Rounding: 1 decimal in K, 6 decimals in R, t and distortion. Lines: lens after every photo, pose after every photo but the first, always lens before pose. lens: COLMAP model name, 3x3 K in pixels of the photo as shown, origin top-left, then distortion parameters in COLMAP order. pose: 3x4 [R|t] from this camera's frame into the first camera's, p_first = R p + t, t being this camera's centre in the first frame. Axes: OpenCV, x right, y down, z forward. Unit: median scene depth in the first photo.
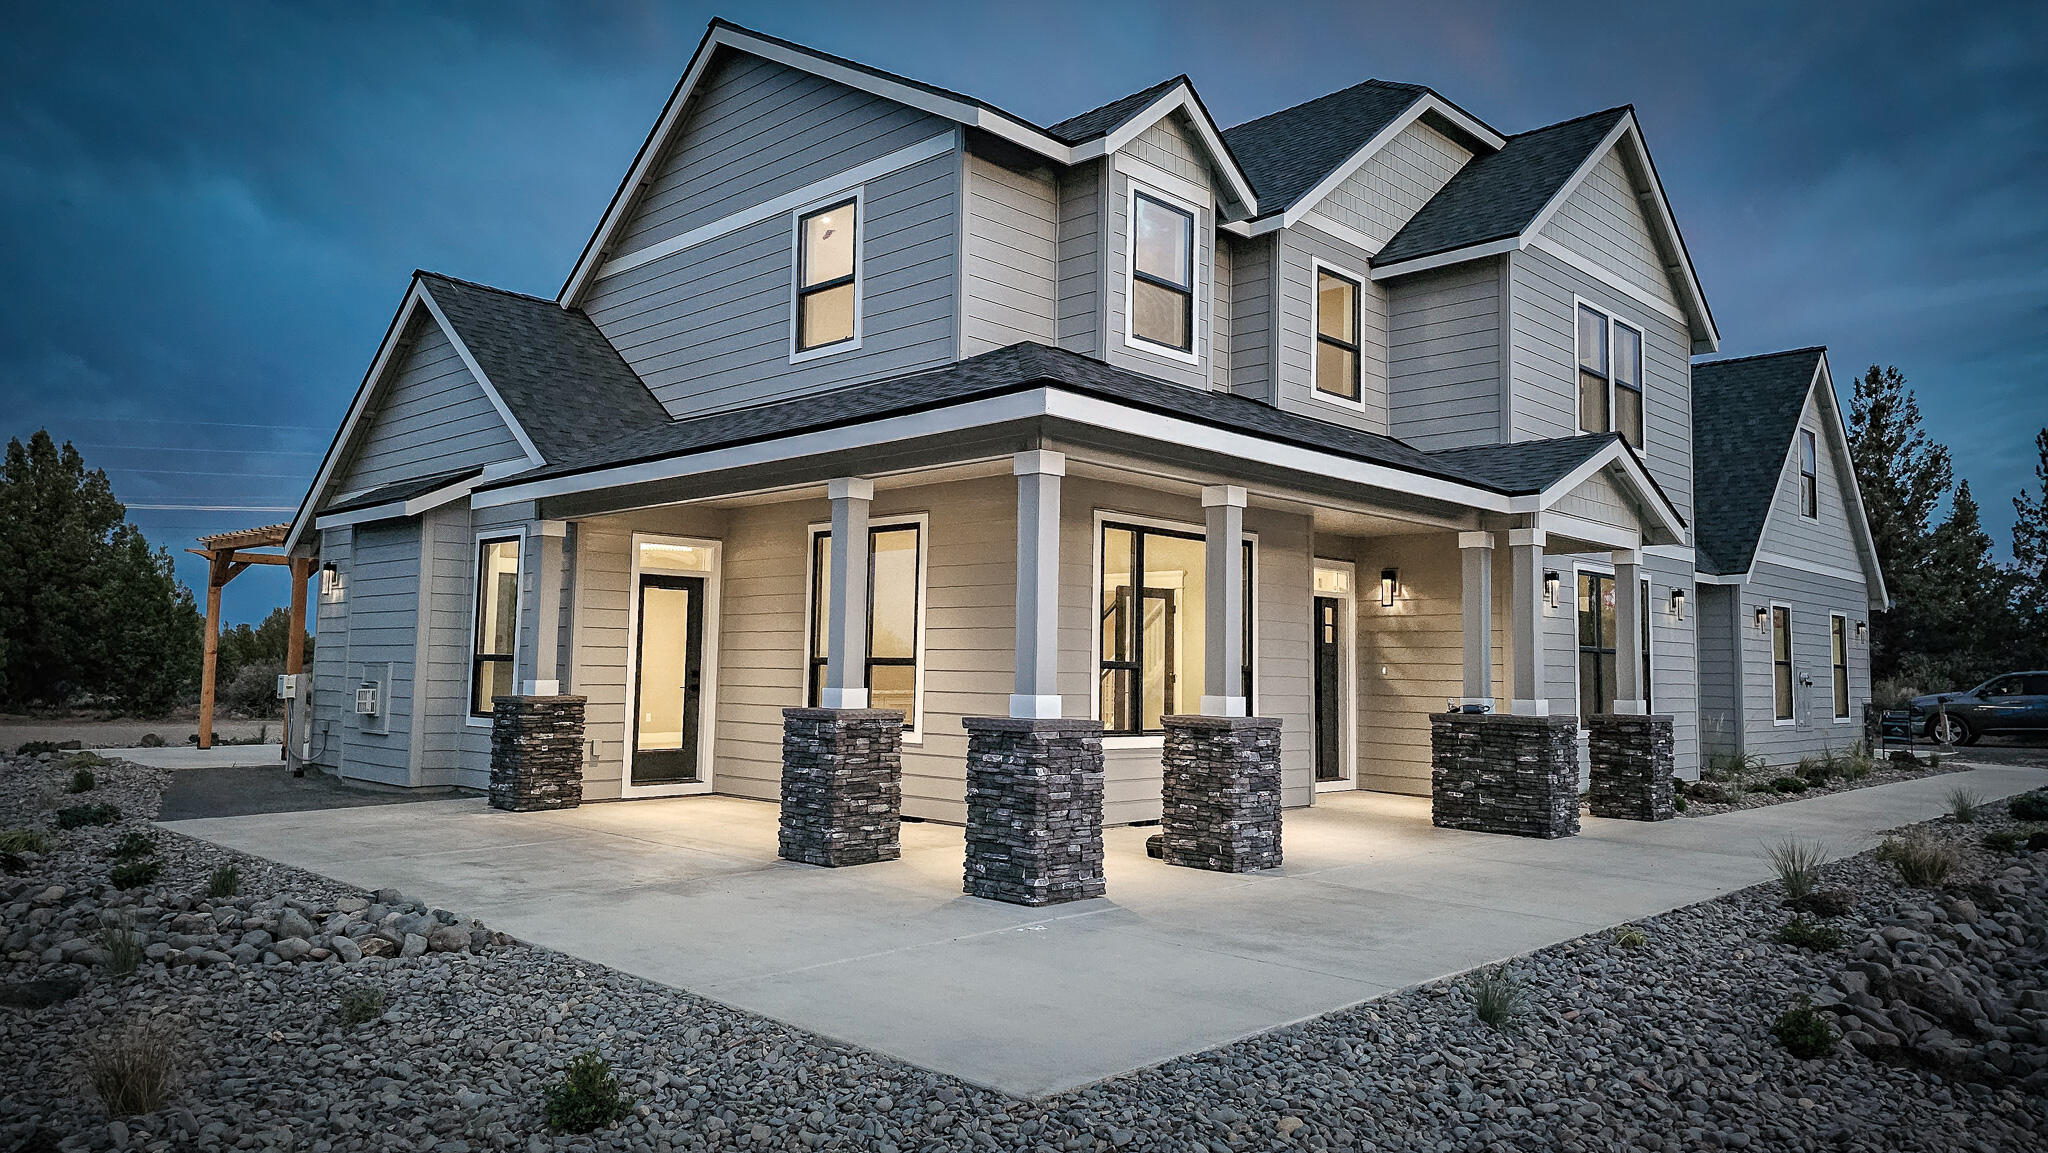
lens RADIAL K [[1390.5, 0, 1026.4], [0, 1390.5, 573.8], [0, 0, 1]] dist [0.004068, -0.000302]
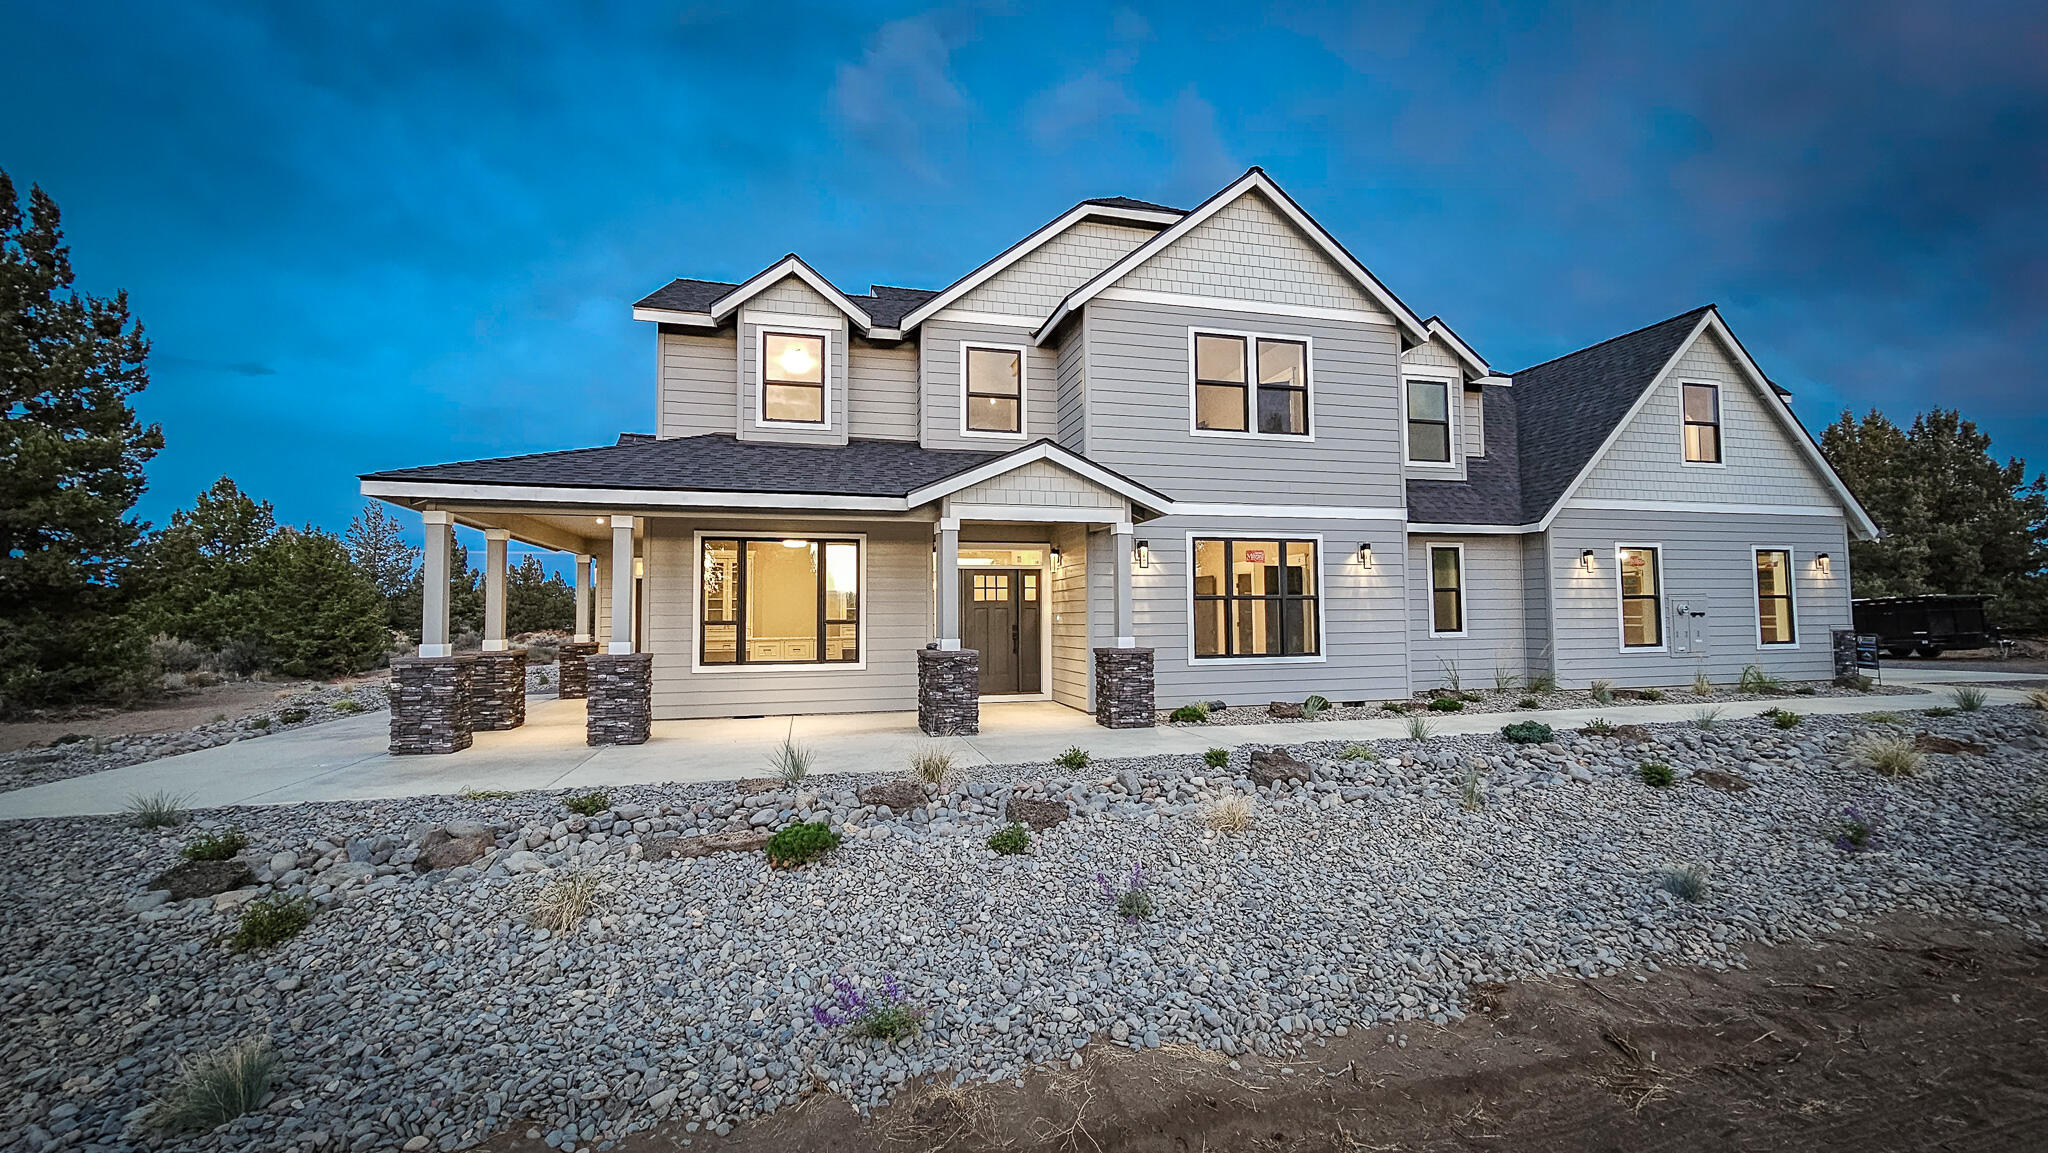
lens RADIAL K [[831.4, 0, 1016.3], [0, 831.4, 575.3], [0, 0, 1]] dist [-0.011898, -0.000035]
pose [[0.856786, -0.053542, -0.512886, 0.661819], [0.060991, 0.998136, -0.002312, 0.025367], [0.512053, -0.029300, 0.858454, 0.246370]]
